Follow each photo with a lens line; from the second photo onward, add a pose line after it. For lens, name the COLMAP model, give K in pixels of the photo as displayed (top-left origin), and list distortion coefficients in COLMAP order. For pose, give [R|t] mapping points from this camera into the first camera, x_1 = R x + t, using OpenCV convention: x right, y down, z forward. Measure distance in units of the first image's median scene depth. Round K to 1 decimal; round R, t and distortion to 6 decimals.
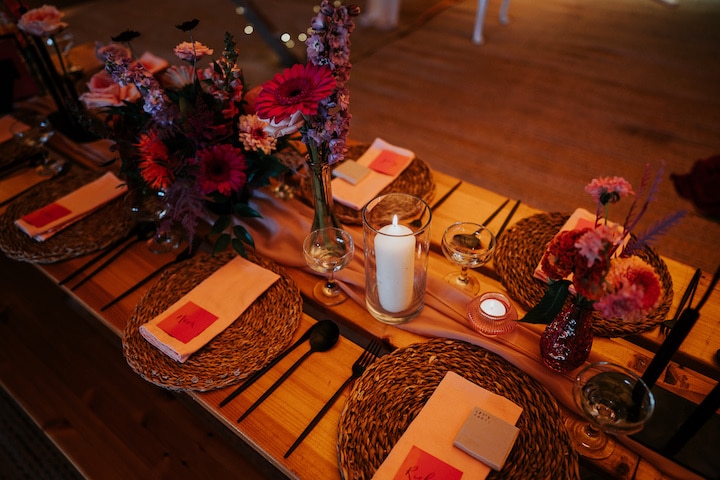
lens RADIAL K [[480.9, 0, 360.0], [0, 480.9, 240.0], [0, 0, 1]] dist [-0.029359, 0.046967]
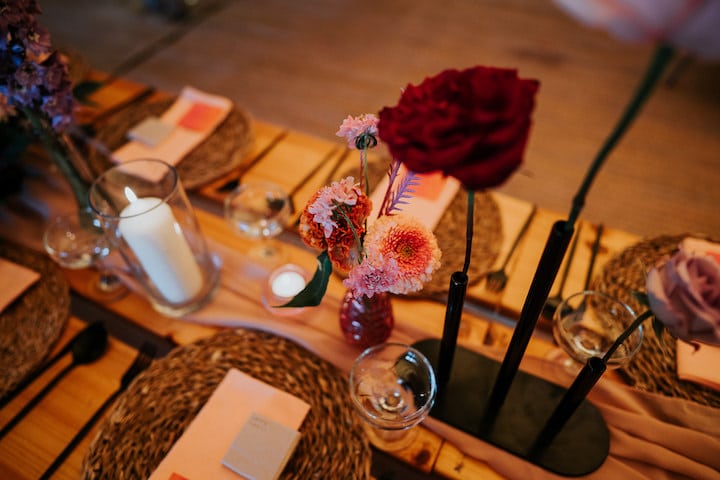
lens RADIAL K [[483.3, 0, 360.7], [0, 483.3, 244.2], [0, 0, 1]] dist [-0.036184, 0.047480]
pose [[0.987293, -0.122897, 0.100739, 0.346645], [0.110732, 0.986753, 0.118558, -0.014850], [-0.113975, -0.105897, 0.987824, 0.172932]]
